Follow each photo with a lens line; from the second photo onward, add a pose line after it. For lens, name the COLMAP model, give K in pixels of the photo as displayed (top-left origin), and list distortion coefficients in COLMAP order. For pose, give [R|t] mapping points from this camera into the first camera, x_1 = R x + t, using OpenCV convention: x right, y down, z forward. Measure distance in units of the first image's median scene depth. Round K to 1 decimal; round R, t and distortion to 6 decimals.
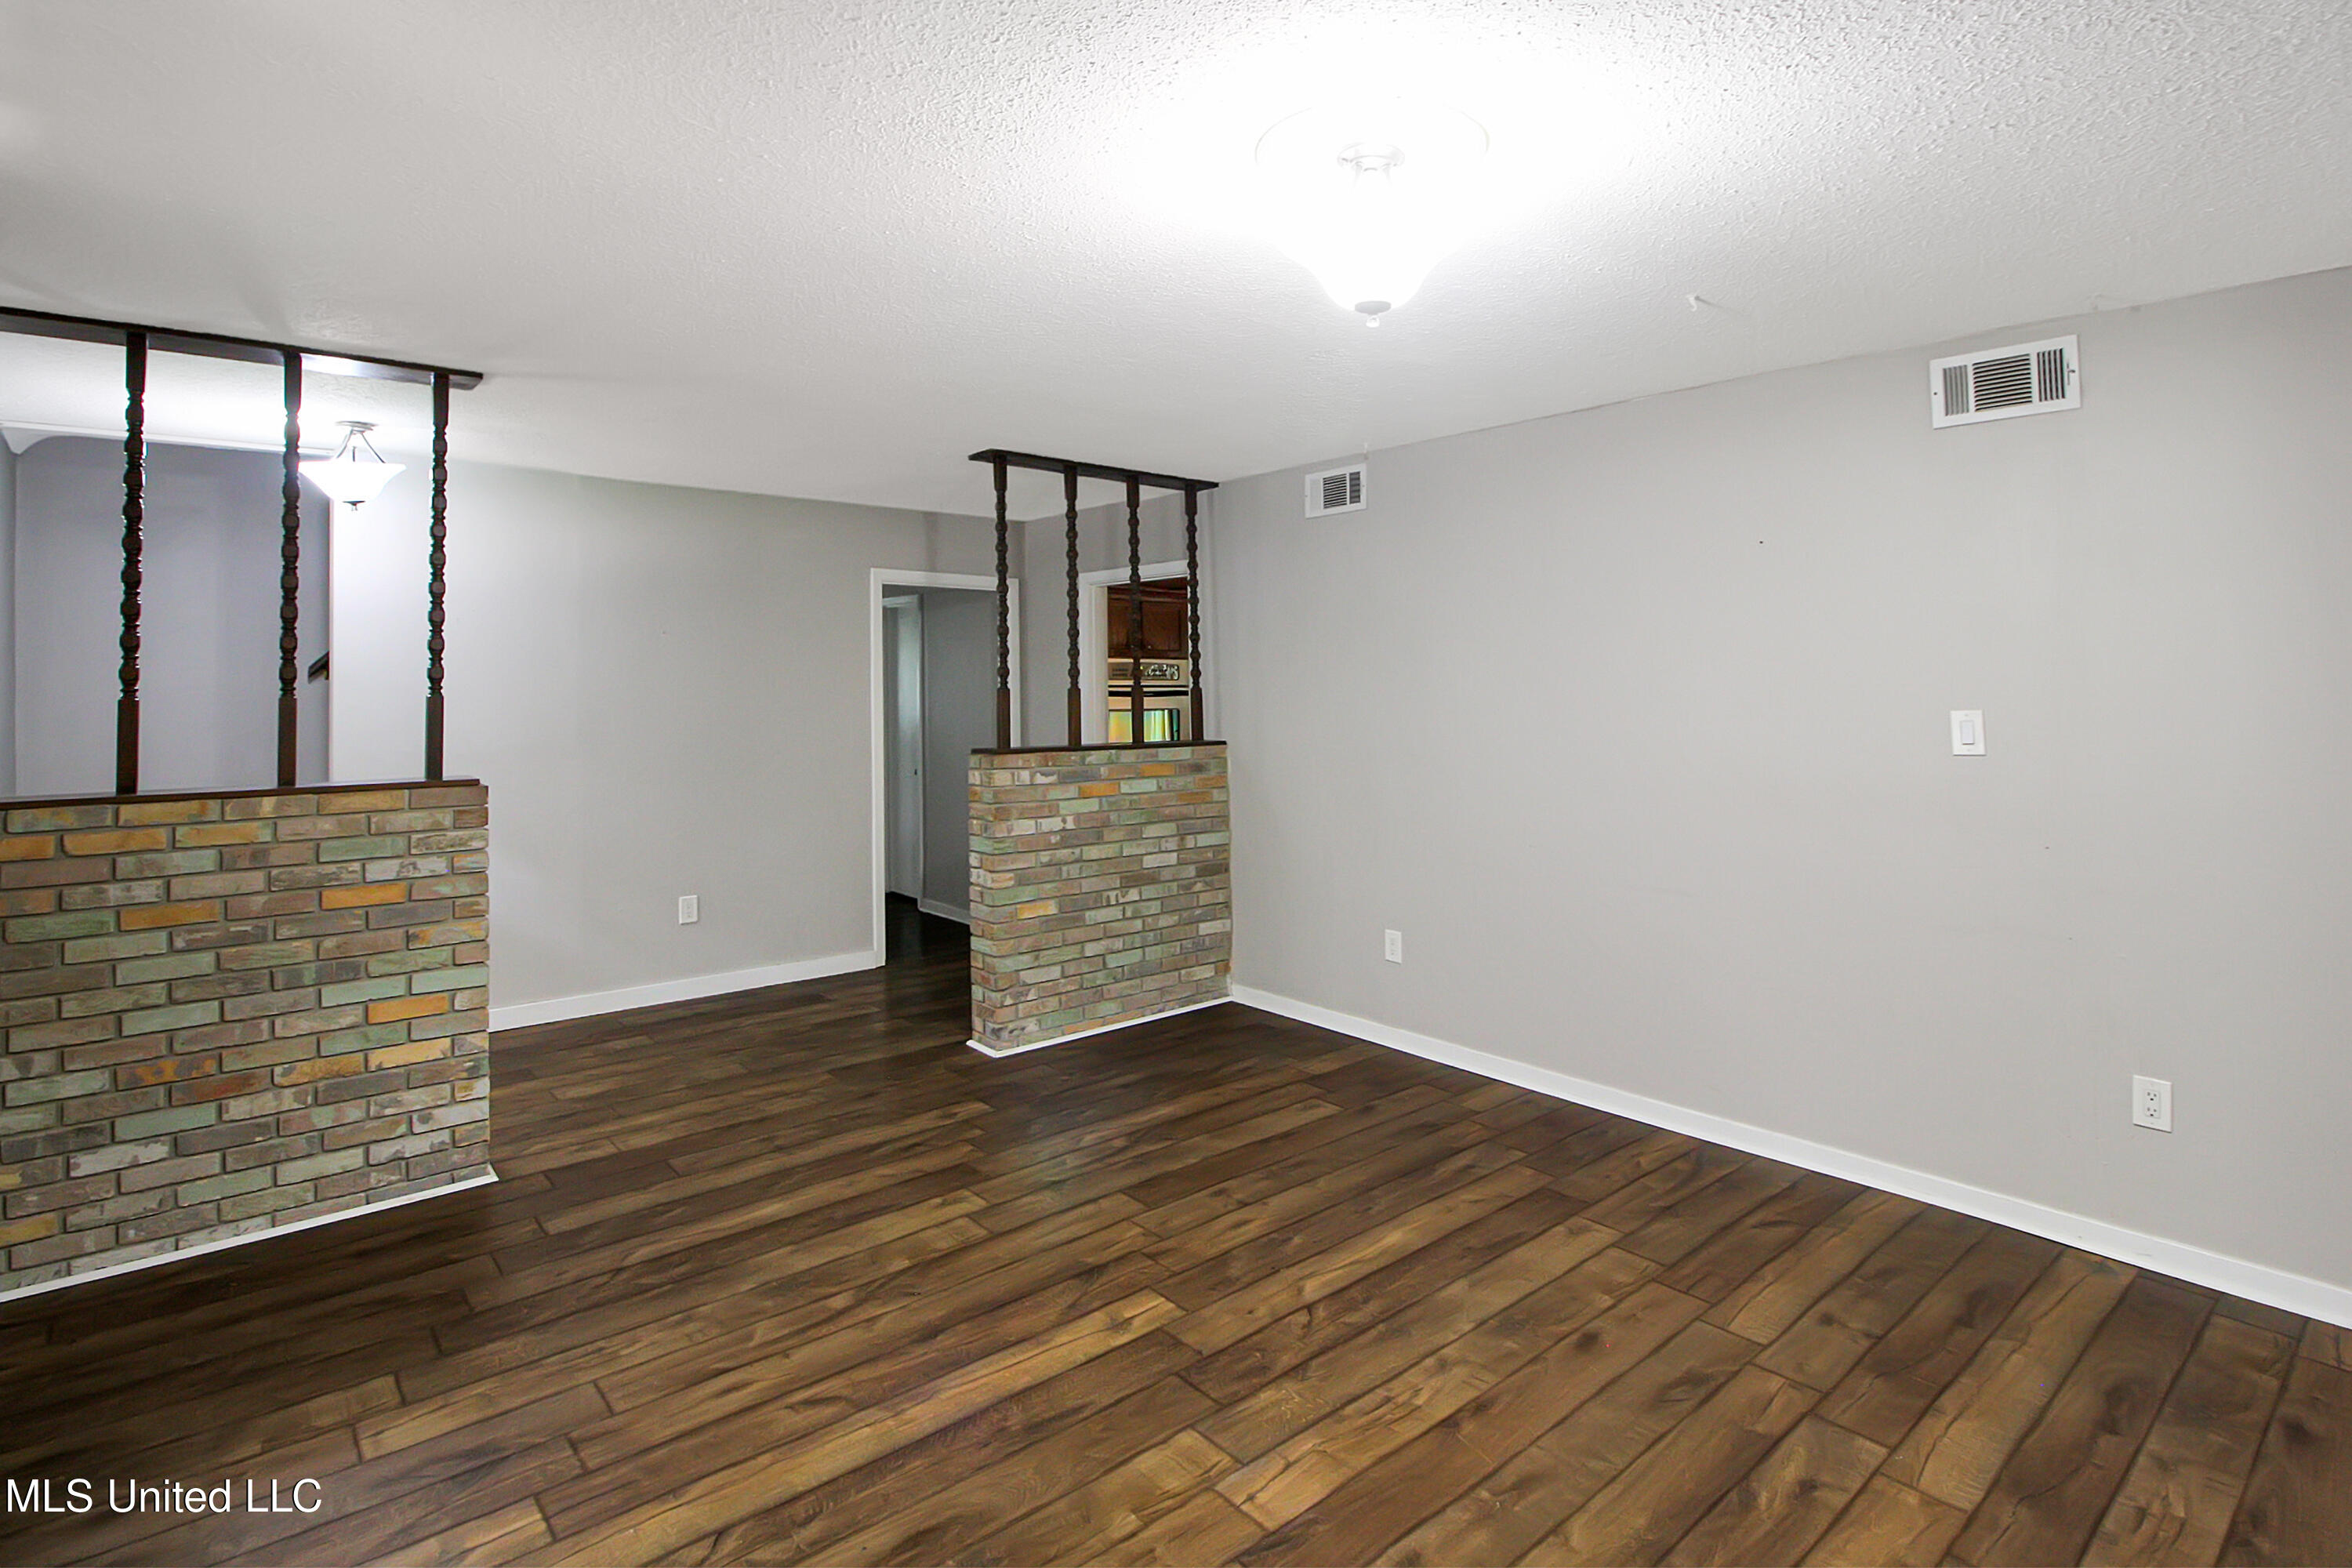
lens RADIAL K [[1159.6, 0, 1211.5], [0, 1159.6, 773.1], [0, 0, 1]] dist [-0.004478, -0.004005]
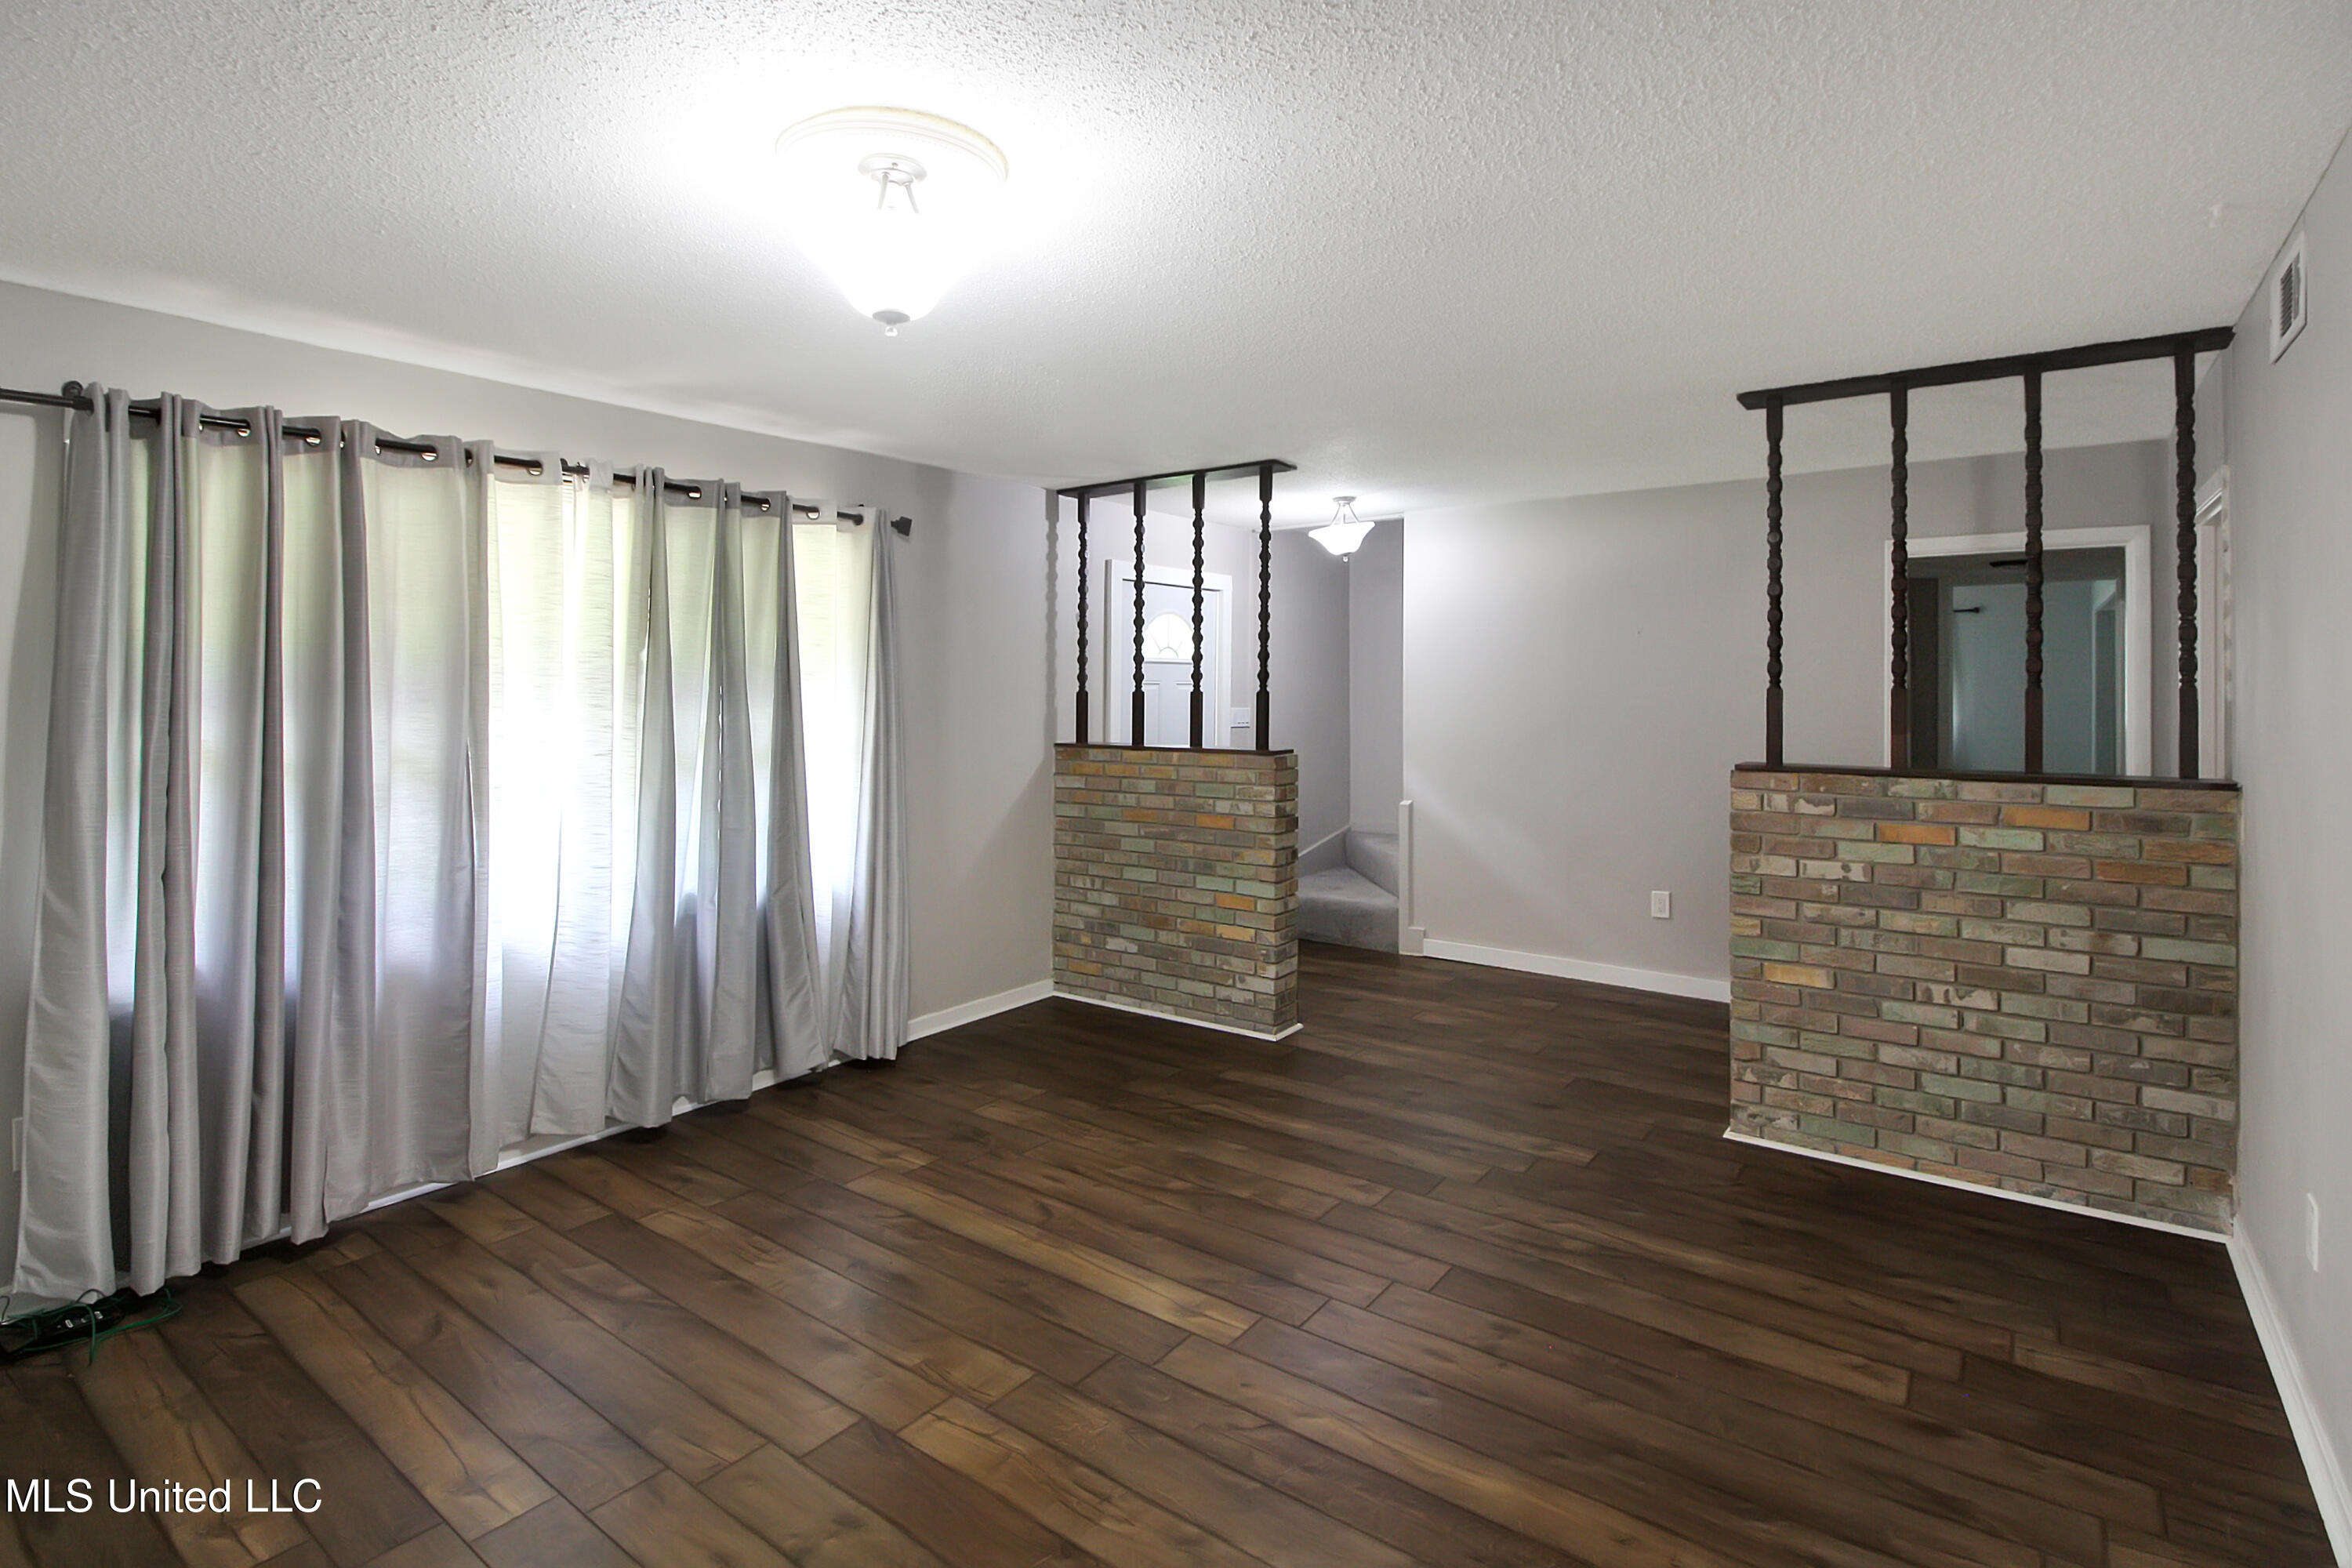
lens RADIAL K [[1139.3, 0, 1183.7], [0, 1139.3, 783.1], [0, 0, 1]] dist [-0.000220, -0.001974]
pose [[0.211452, 0.086982, -0.973510, 0.739738], [-0.073046, 0.994653, 0.073005, -0.053251], [0.974655, 0.055674, 0.216675, 0.644392]]
